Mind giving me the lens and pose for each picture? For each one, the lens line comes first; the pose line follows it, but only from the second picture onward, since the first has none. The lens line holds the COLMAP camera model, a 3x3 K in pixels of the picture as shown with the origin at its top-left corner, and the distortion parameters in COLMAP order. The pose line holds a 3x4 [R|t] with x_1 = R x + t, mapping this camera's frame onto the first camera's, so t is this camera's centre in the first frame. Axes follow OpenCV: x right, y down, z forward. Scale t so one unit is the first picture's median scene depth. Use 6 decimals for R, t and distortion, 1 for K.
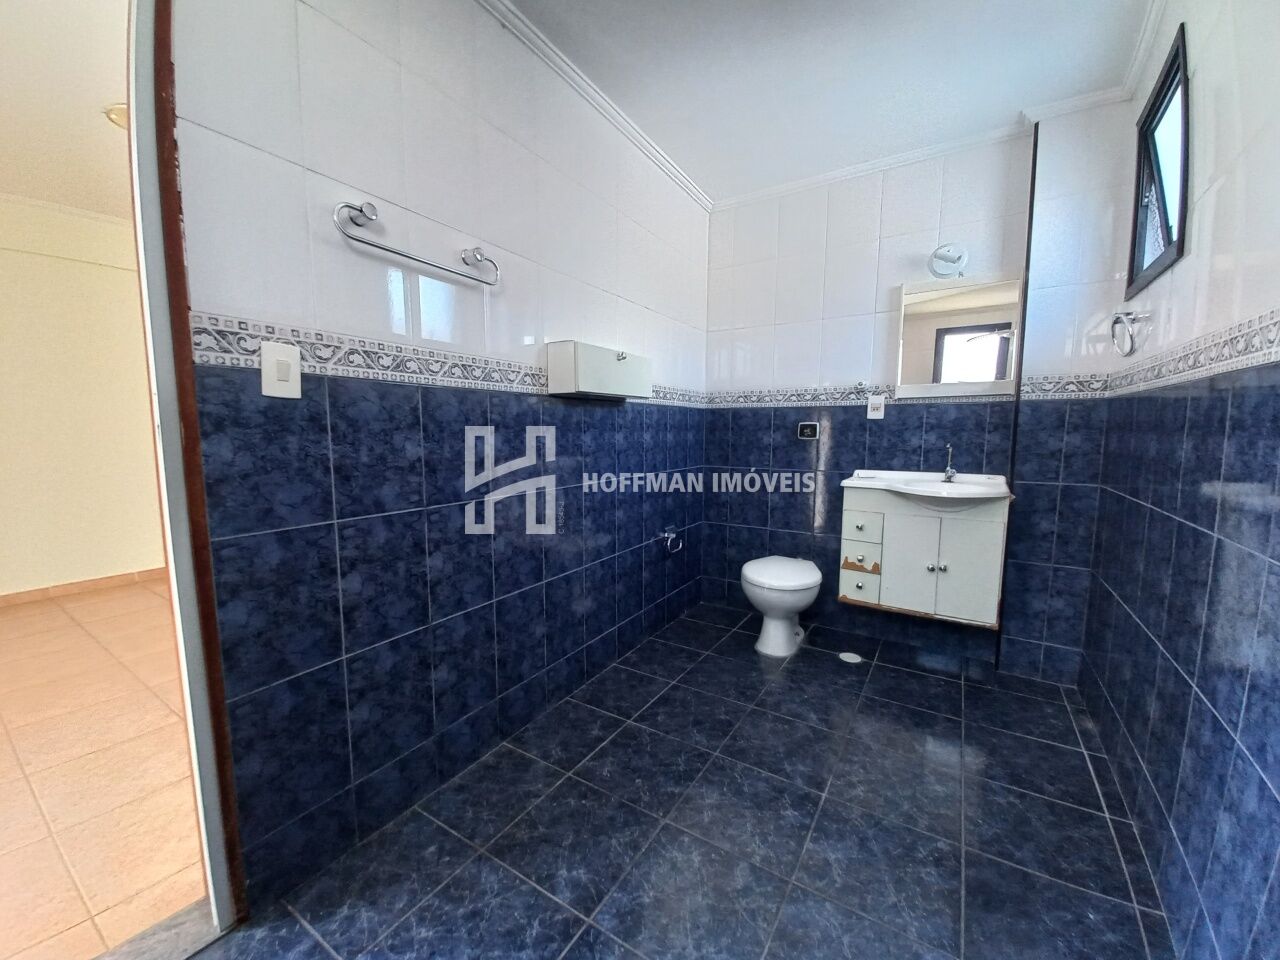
lens RADIAL K [[519.0, 0, 640.0], [0, 519.0, 480.0], [0, 0, 1]] dist [0.009180, -0.000128]
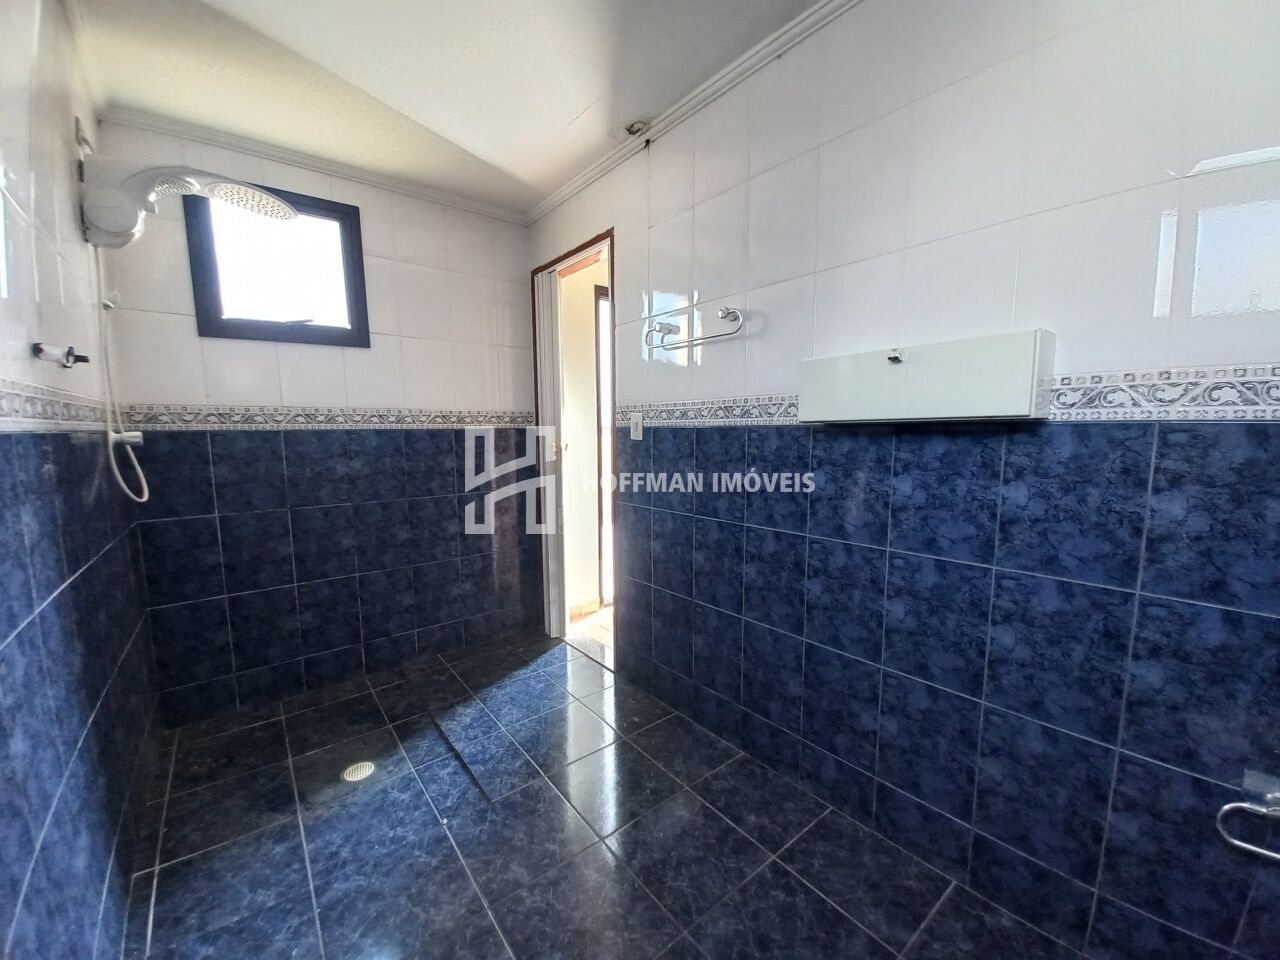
lens RADIAL K [[506.6, 0, 763.6], [0, 506.6, 531.3], [0, 0, 1]] dist [-0.020426, -0.000428]
pose [[-0.218485, 0.118876, -0.968572, 0.520073], [-0.147659, 0.977096, 0.153230, -0.084420], [0.964604, 0.176497, -0.195928, 0.872860]]
